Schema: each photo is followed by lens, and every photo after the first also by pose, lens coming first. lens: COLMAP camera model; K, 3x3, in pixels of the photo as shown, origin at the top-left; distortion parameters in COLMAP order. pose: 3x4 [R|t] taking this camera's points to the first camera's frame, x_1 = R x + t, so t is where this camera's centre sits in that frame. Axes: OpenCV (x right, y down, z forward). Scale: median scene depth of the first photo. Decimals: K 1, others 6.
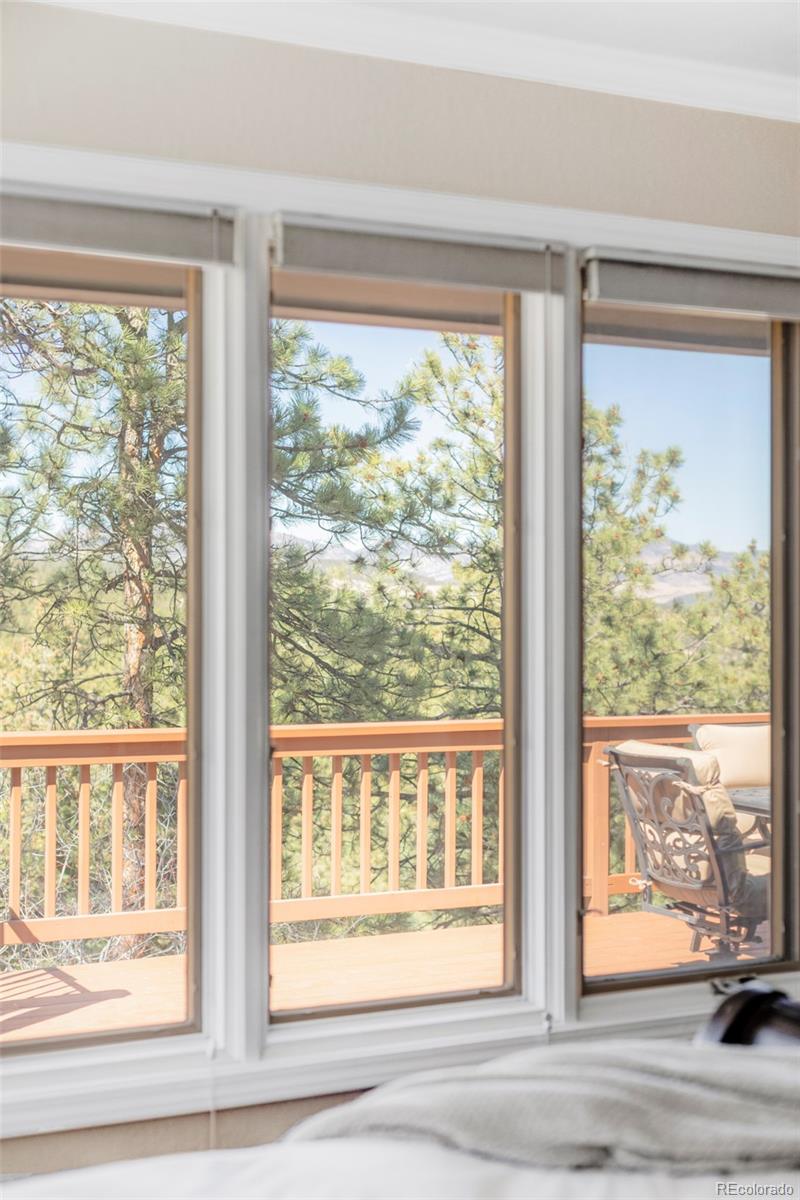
lens RADIAL K [[1740.6, 0, 399.9], [0, 1740.6, 597.3], [0, 0, 1]] dist [0.038742, 0.000000]
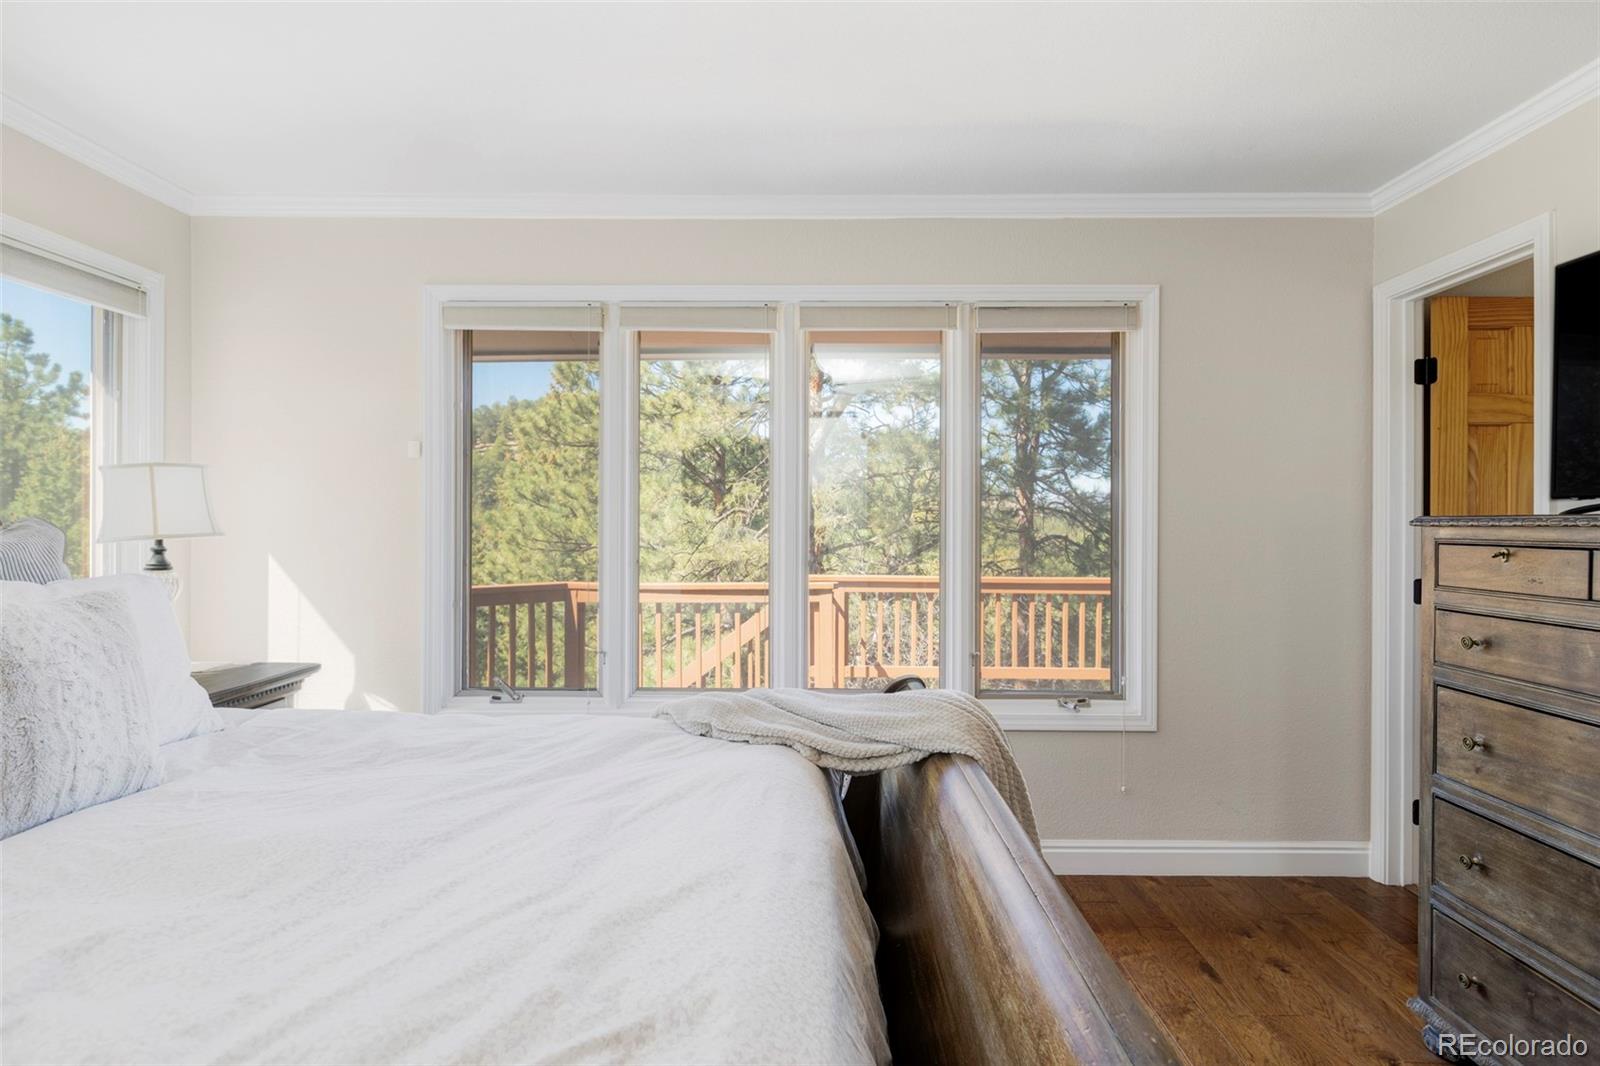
lens RADIAL K [[864.8, 0, 801.8], [0, 864.8, 534.9], [0, 0, 1]] dist [0.008636, 0.000421]
pose [[0.895914, 0.009656, -0.444123, 0.174579], [0.003859, 0.999557, 0.029515, 0.001850], [0.444211, -0.028157, 0.895479, 0.079783]]
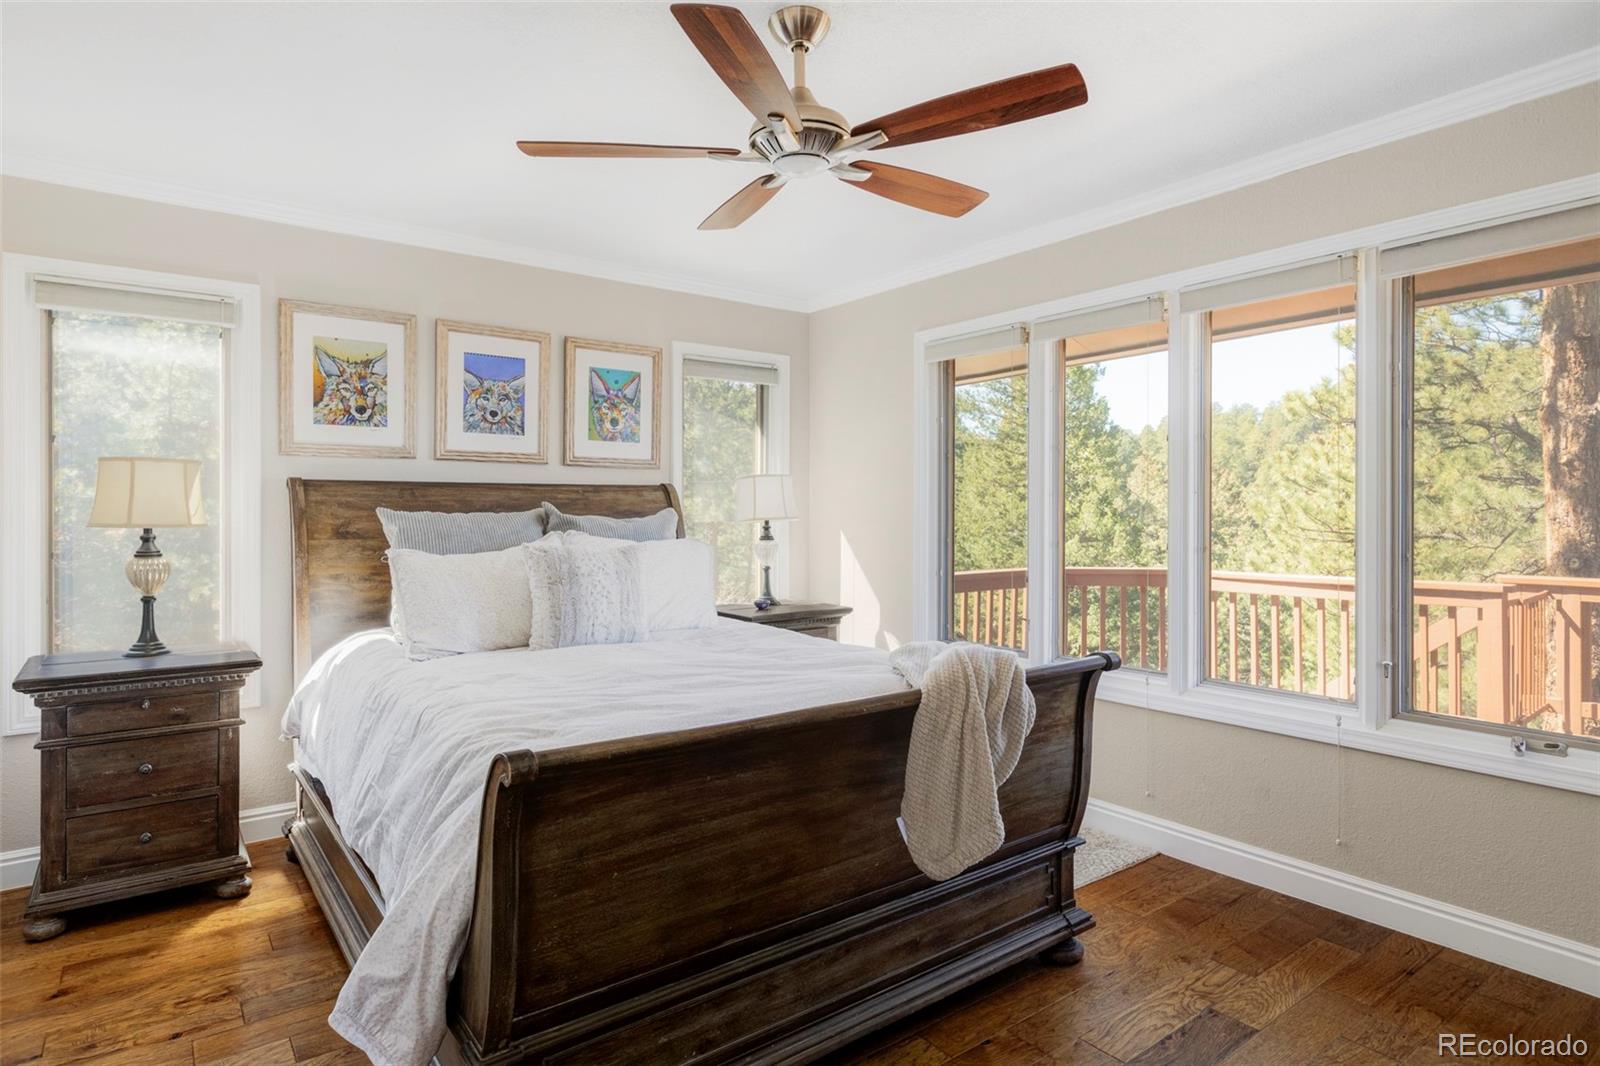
lens RADIAL K [[864.8, 0, 794.9], [0, 864.8, 520.8], [0, 0, 1]] dist [0.008636, 0.000421]
pose [[0.206819, 0.012874, -0.978294, 0.406913], [0.018730, 0.999678, 0.017115, 0.003781], [0.978200, -0.021863, 0.206512, 0.209170]]
